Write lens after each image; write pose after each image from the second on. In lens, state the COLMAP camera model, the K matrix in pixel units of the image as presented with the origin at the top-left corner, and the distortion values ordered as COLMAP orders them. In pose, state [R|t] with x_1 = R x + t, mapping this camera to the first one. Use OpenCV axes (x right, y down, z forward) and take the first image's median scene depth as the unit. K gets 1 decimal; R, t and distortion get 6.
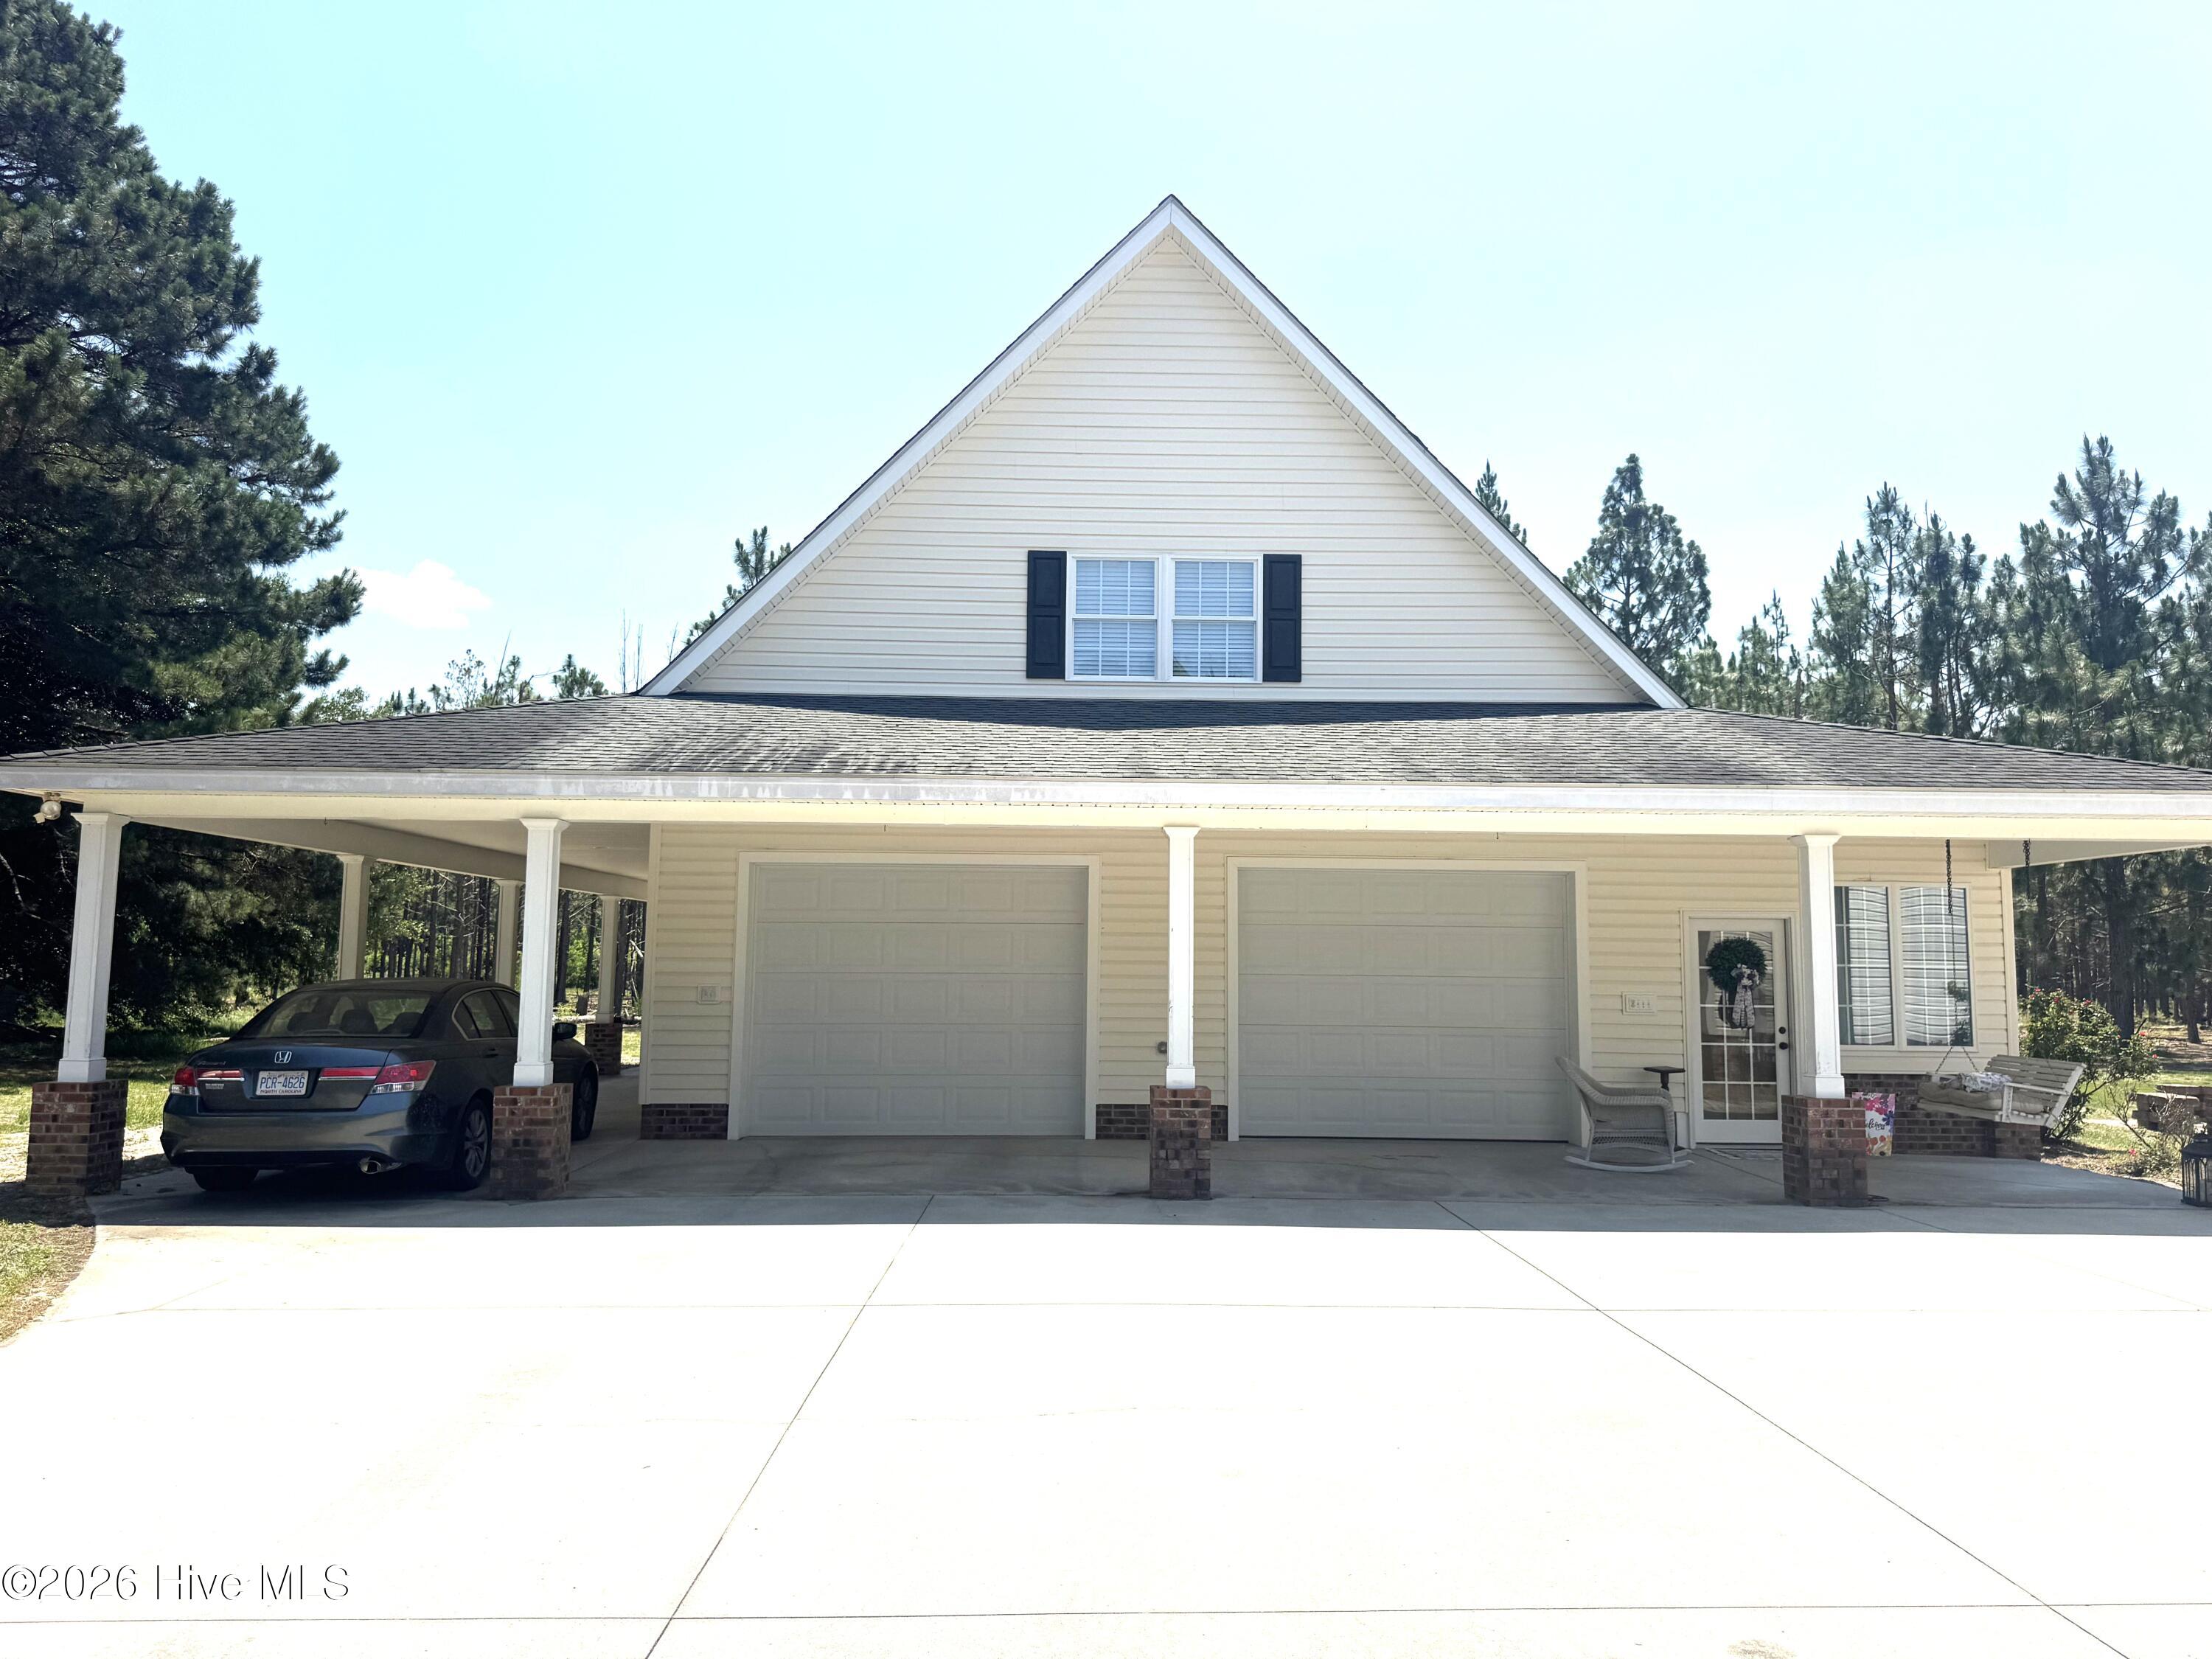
lens RADIAL K [[1568.7, 0, 1106.6], [0, 1568.7, 827.3], [0, 0, 1]] dist [0.080864, -0.102347]
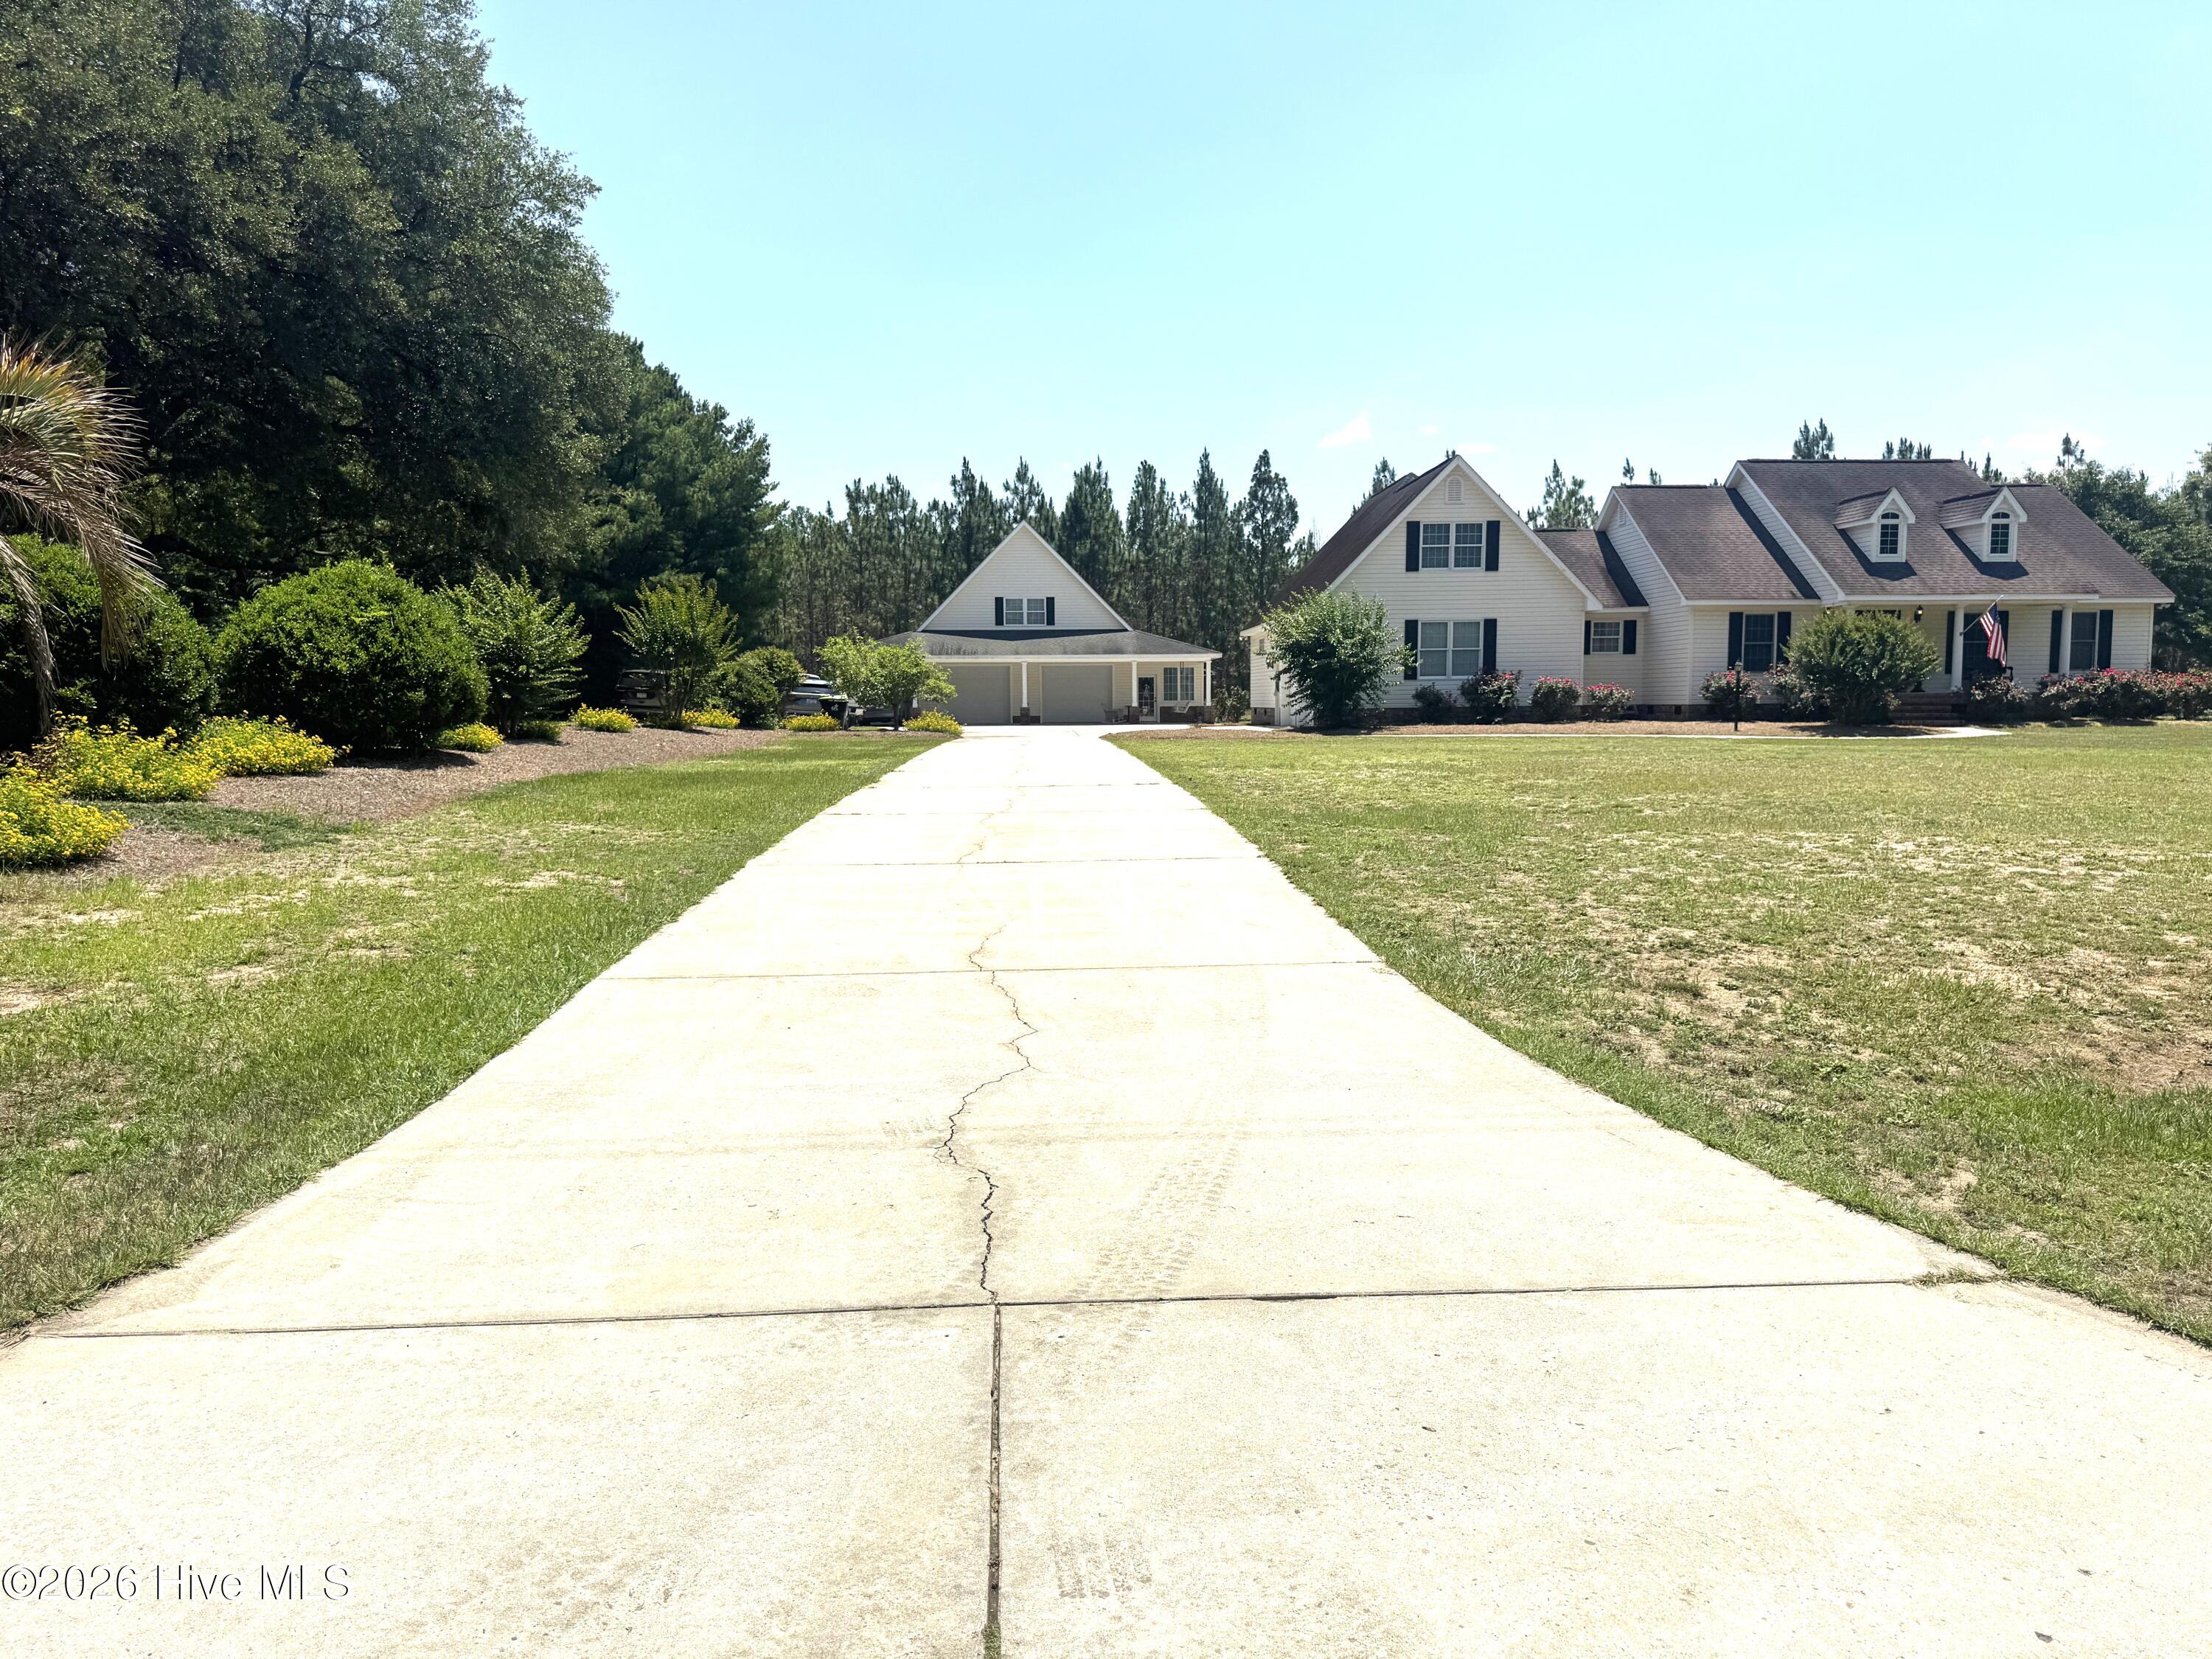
lens RADIAL K [[1568.7, 0, 1107.4], [0, 1568.7, 835.1], [0, 0, 1]] dist [0.080864, -0.102347]
pose [[0.999474, -0.014720, 0.028911, 0.134471], [0.009367, 0.984121, 0.177252, -0.298066], [-0.031062, -0.176888, 0.983741, -3.612921]]
